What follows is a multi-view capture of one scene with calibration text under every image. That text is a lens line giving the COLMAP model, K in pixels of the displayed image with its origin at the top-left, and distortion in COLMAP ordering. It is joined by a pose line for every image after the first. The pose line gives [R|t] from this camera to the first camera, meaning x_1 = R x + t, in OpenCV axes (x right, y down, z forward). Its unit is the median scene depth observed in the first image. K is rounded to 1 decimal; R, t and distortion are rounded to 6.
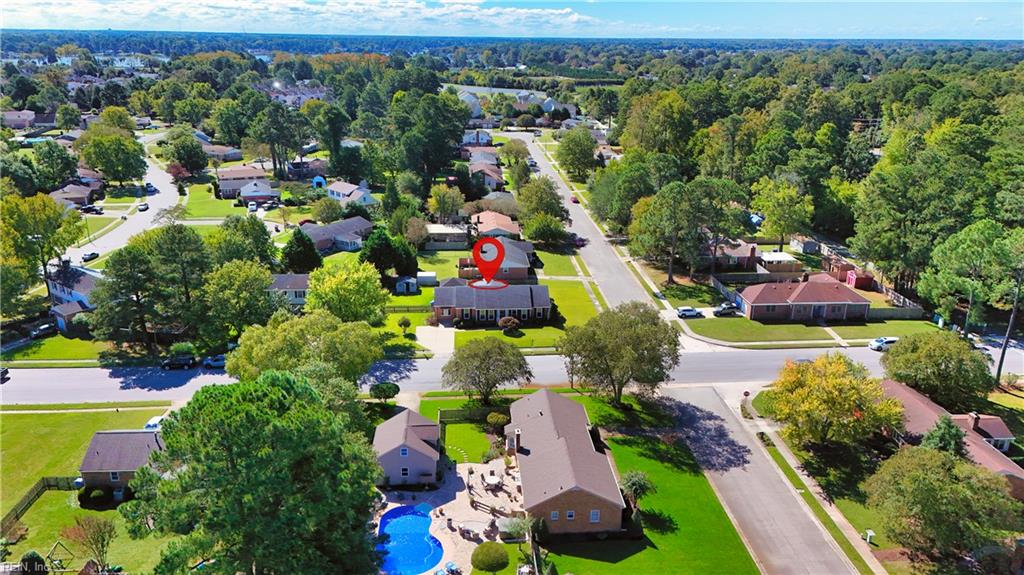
lens RADIAL K [[753.3, 0, 510.9], [0, 753.3, 287.8], [0, 0, 1]] dist [0.075941, -0.071249]
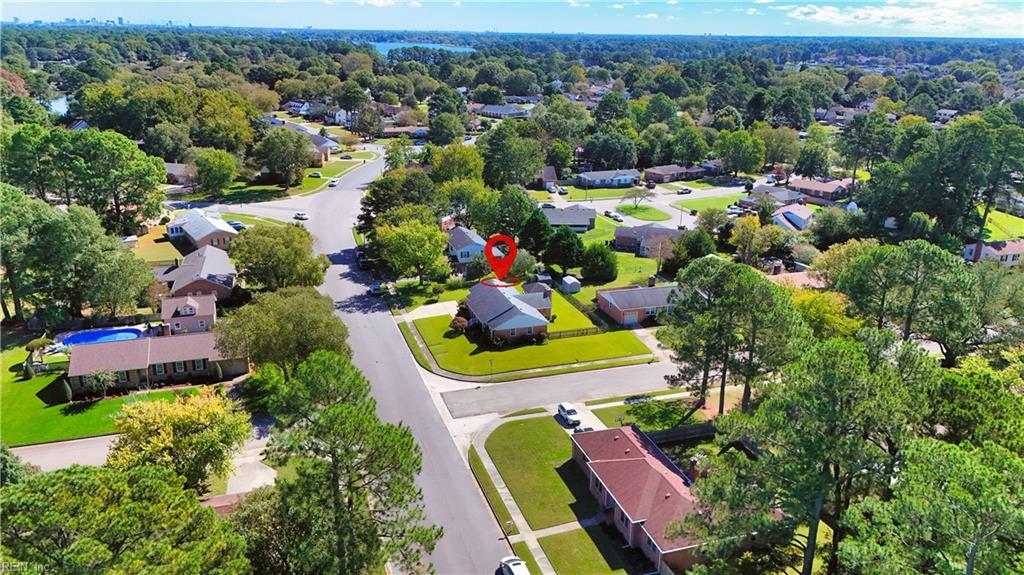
lens RADIAL K [[753.3, 0, 510.9], [0, 753.3, 287.8], [0, 0, 1]] dist [0.075941, -0.071249]
pose [[0.245313, 0.302862, -0.920921, 0.852945], [-0.317250, 0.922722, 0.218945, -0.220192], [0.916064, 0.238452, 0.322439, 0.690903]]
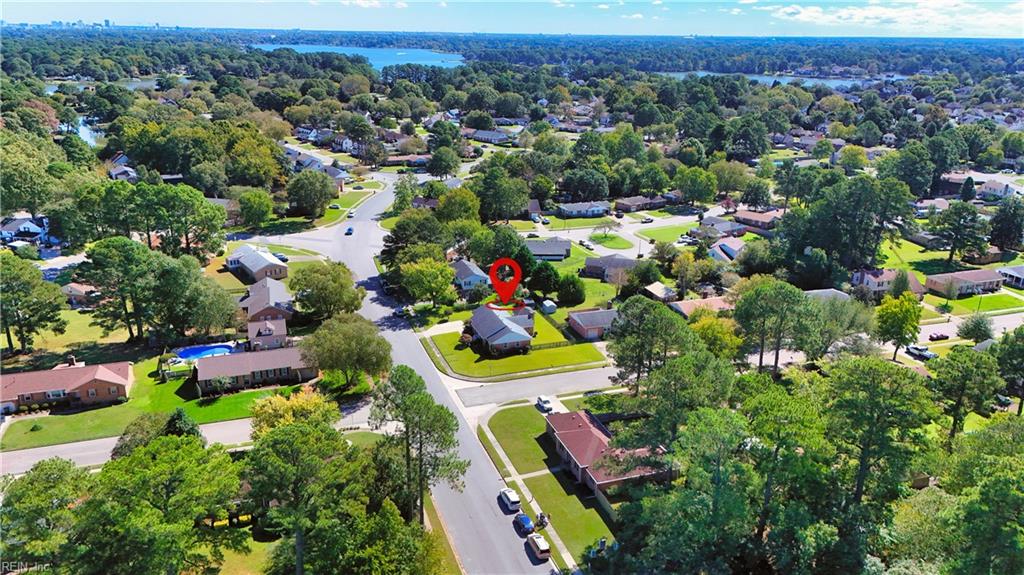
lens RADIAL K [[753.3, 0, 510.9], [0, 753.3, 287.8], [0, 0, 1]] dist [0.075941, -0.071249]
pose [[0.260306, 0.301257, -0.917325, 1.145200], [-0.314308, 0.924768, 0.214511, -0.329285], [0.912936, 0.232484, 0.335410, 0.568758]]
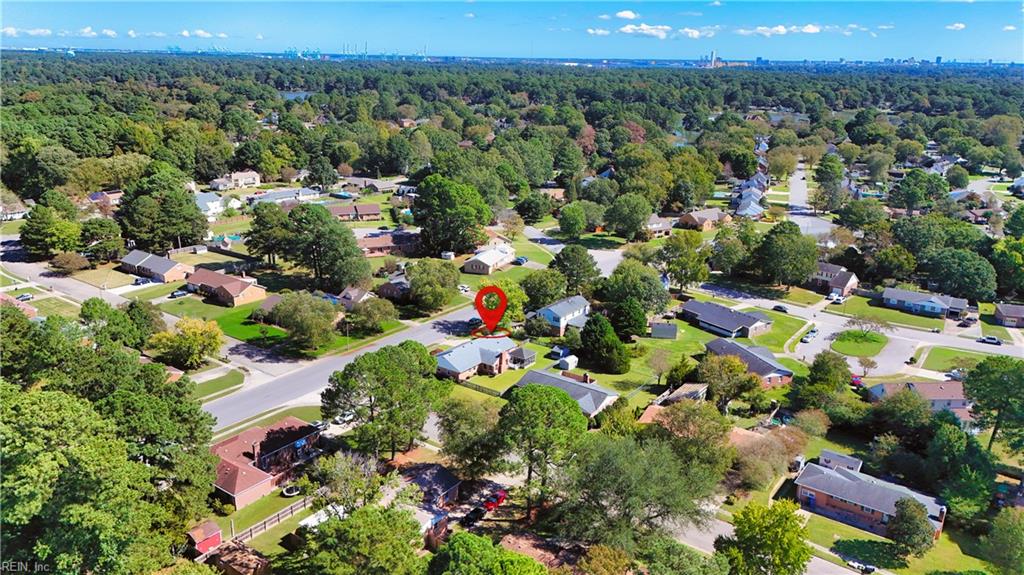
lens RADIAL K [[753.3, 0, 510.9], [0, 753.3, 287.8], [0, 0, 1]] dist [0.075941, -0.071249]
pose [[-0.647314, 0.202178, -0.734921, 0.829797], [-0.262106, 0.846340, 0.463690, -0.672086], [0.715741, 0.492780, -0.494856, 1.605301]]
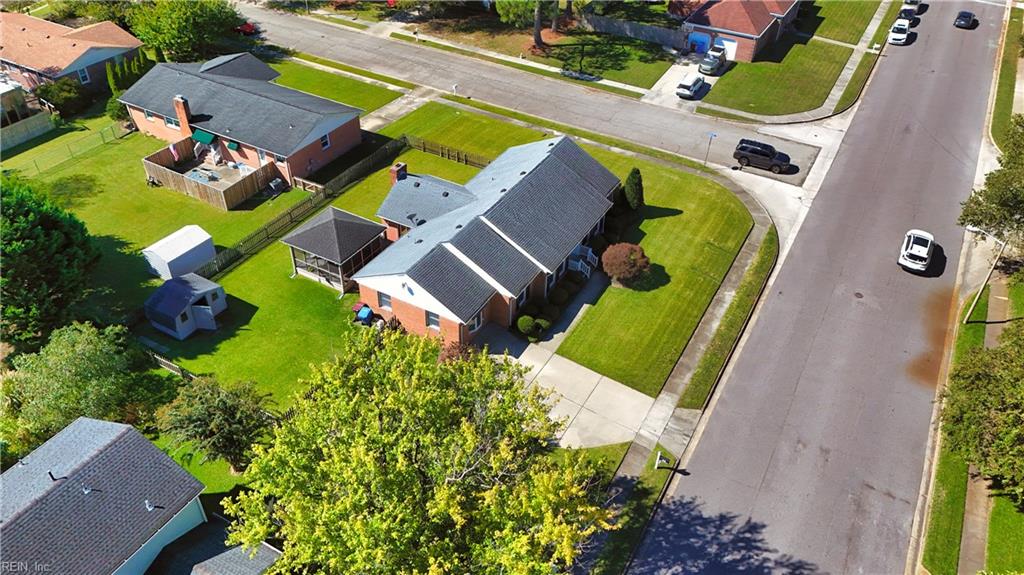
lens RADIAL K [[753.3, 0, 510.9], [0, 753.3, 287.8], [0, 0, 1]] dist [0.075941, -0.071249]
pose [[0.547559, -0.518191, 0.657006, -0.295499], [0.244820, 0.850025, 0.466392, -0.138669], [-0.800151, -0.094529, 0.592303, 0.758265]]
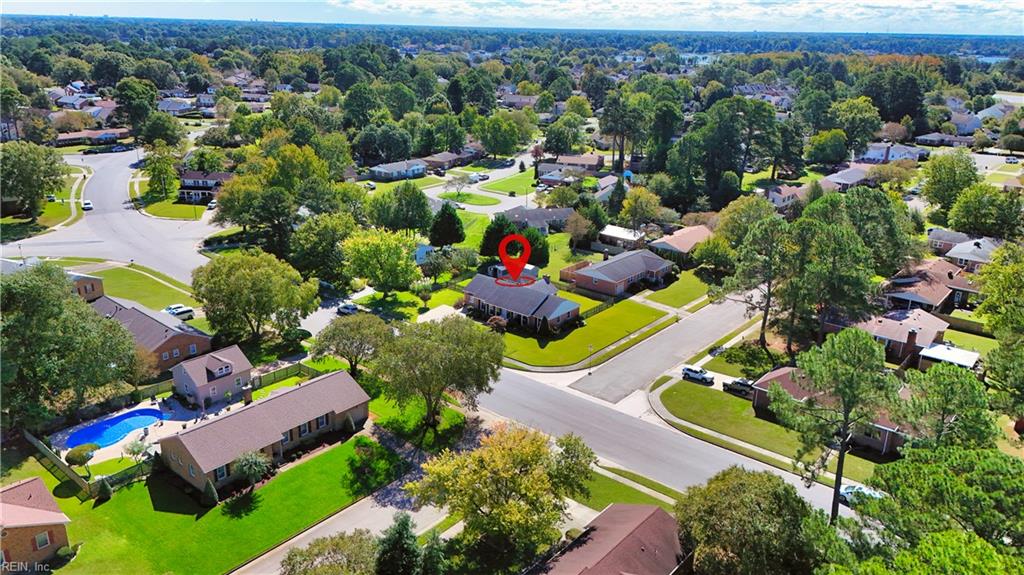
lens RADIAL K [[753.3, 0, 510.9], [0, 753.3, 287.8], [0, 0, 1]] dist [0.075941, -0.071249]
pose [[0.718426, 0.229079, -0.656800, 0.602542], [-0.229784, 0.969368, 0.086752, -0.081024], [0.656554, 0.088597, 0.749058, 0.261005]]
